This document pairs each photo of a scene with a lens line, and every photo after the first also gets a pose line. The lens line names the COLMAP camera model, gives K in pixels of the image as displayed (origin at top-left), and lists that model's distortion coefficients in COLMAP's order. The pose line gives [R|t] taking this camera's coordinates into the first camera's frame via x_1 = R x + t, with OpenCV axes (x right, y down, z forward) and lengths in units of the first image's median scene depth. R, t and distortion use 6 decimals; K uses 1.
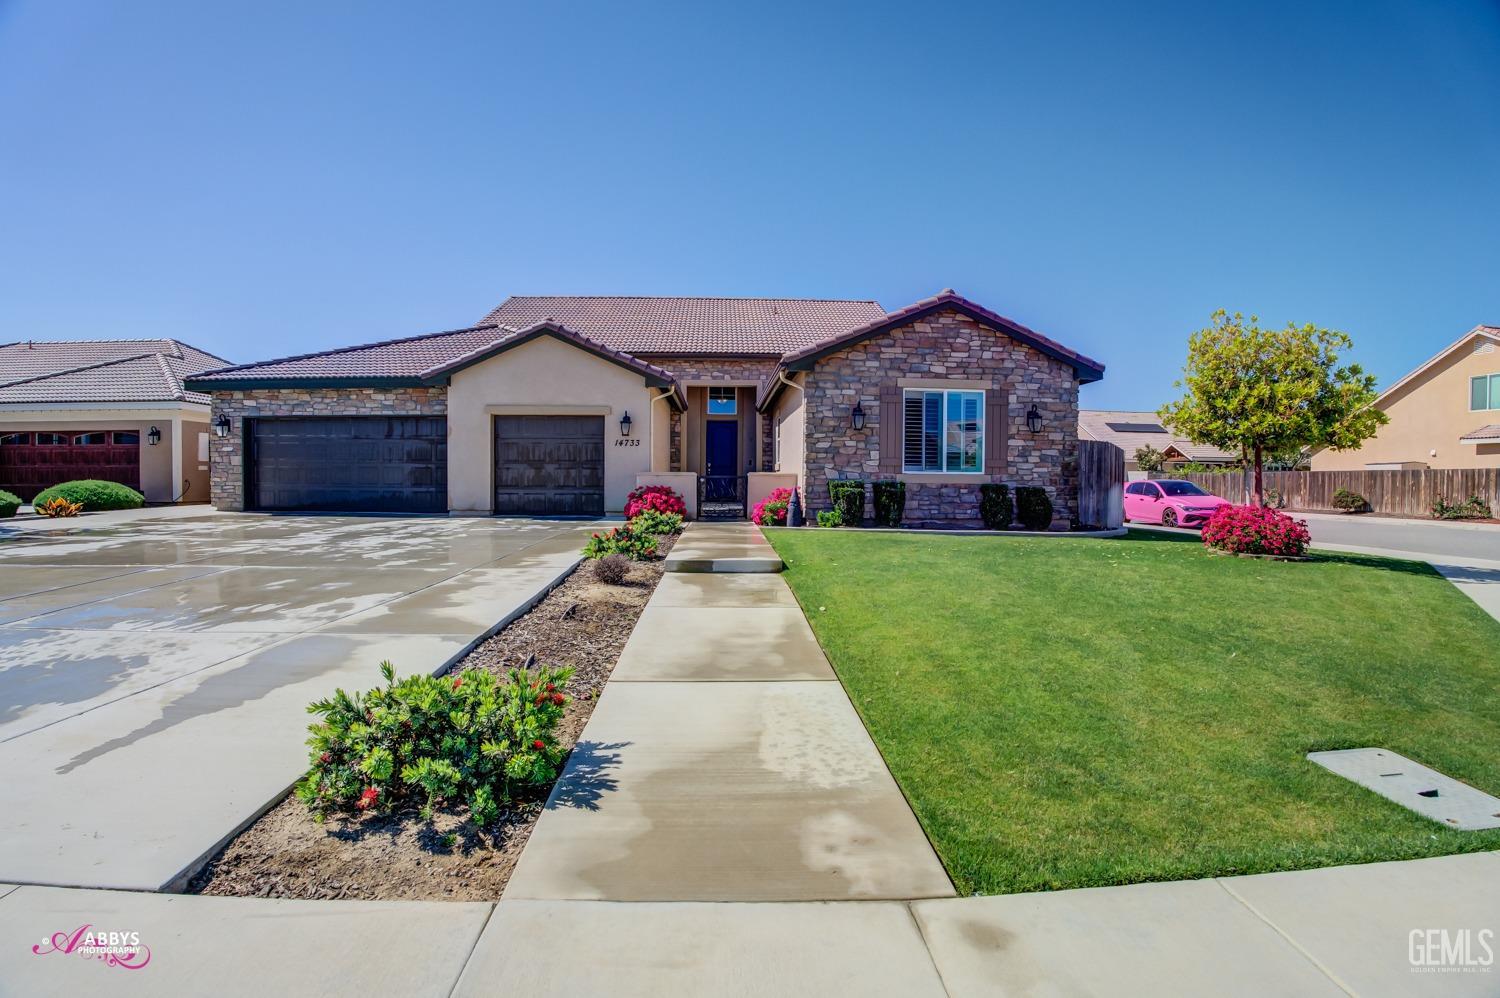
lens RADIAL K [[692.7, 0, 750.0], [0, 692.7, 499.0], [0, 0, 1]] dist [-0.108524, 0.023179]
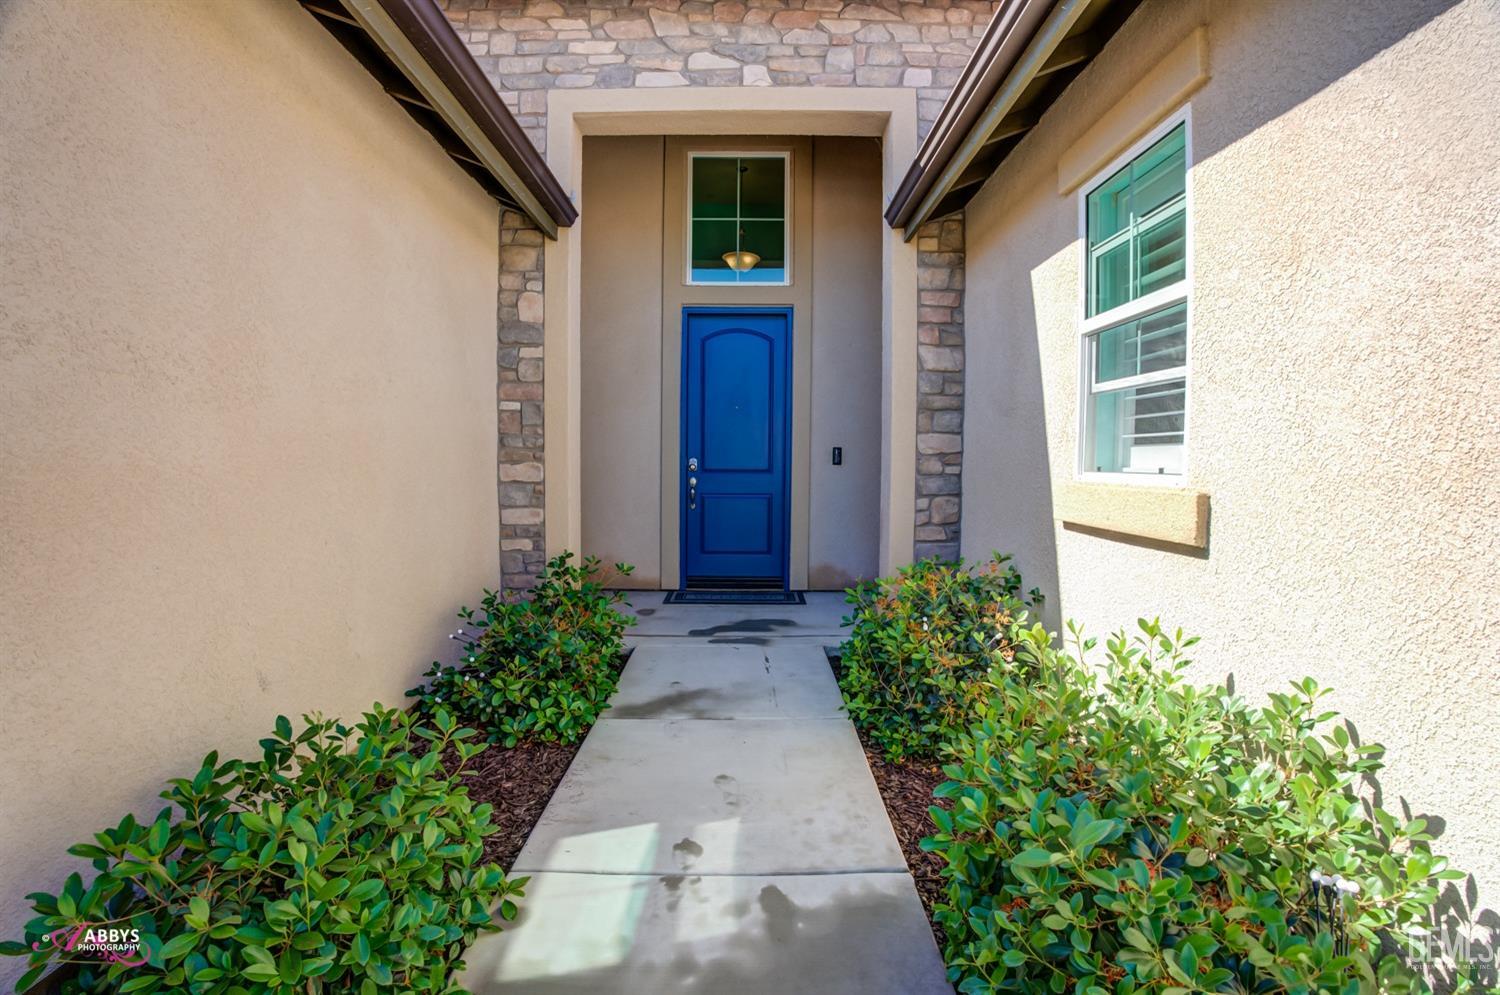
lens RADIAL K [[692.7, 0, 750.0], [0, 692.7, 497.5], [0, 0, 1]] dist [-0.108524, 0.023179]
pose [[0.999599, 0.002085, -0.028249, -0.046512], [-0.001332, 0.999644, 0.026653, -0.077340], [0.028294, -0.026605, 0.999246, 1.277450]]
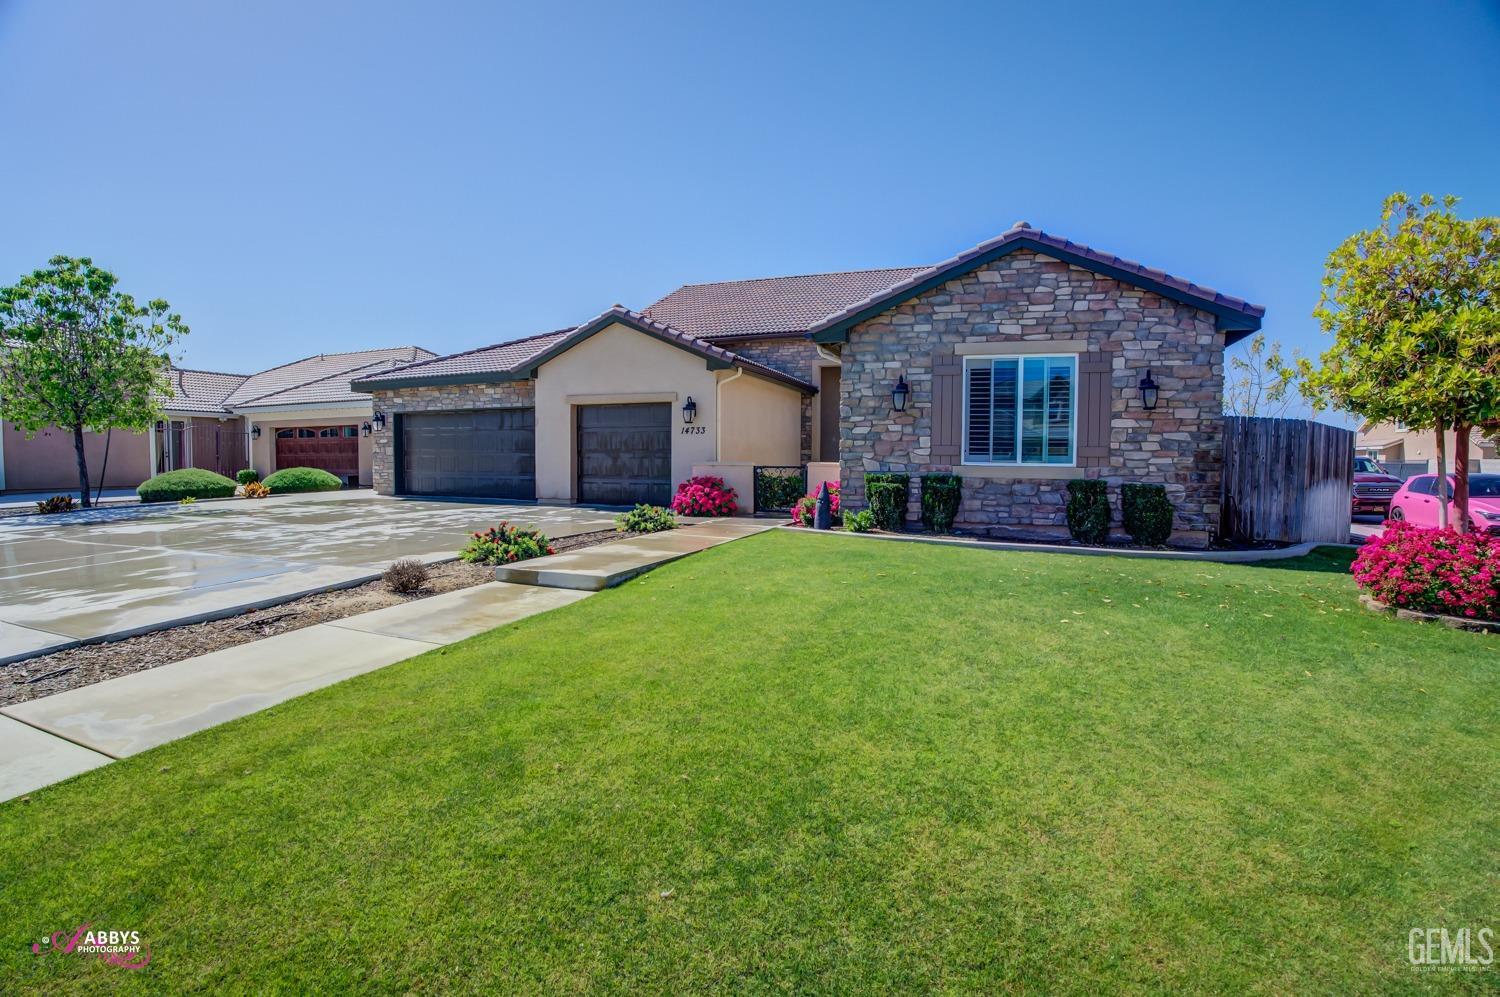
lens RADIAL K [[692.7, 0, 750.0], [0, 692.7, 498.5], [0, 0, 1]] dist [-0.108524, 0.023179]
pose [[0.921144, 0.021279, -0.388639, 0.303007], [-0.012496, 0.999606, 0.025114, -0.015407], [0.389021, -0.018277, 0.921048, 0.183483]]
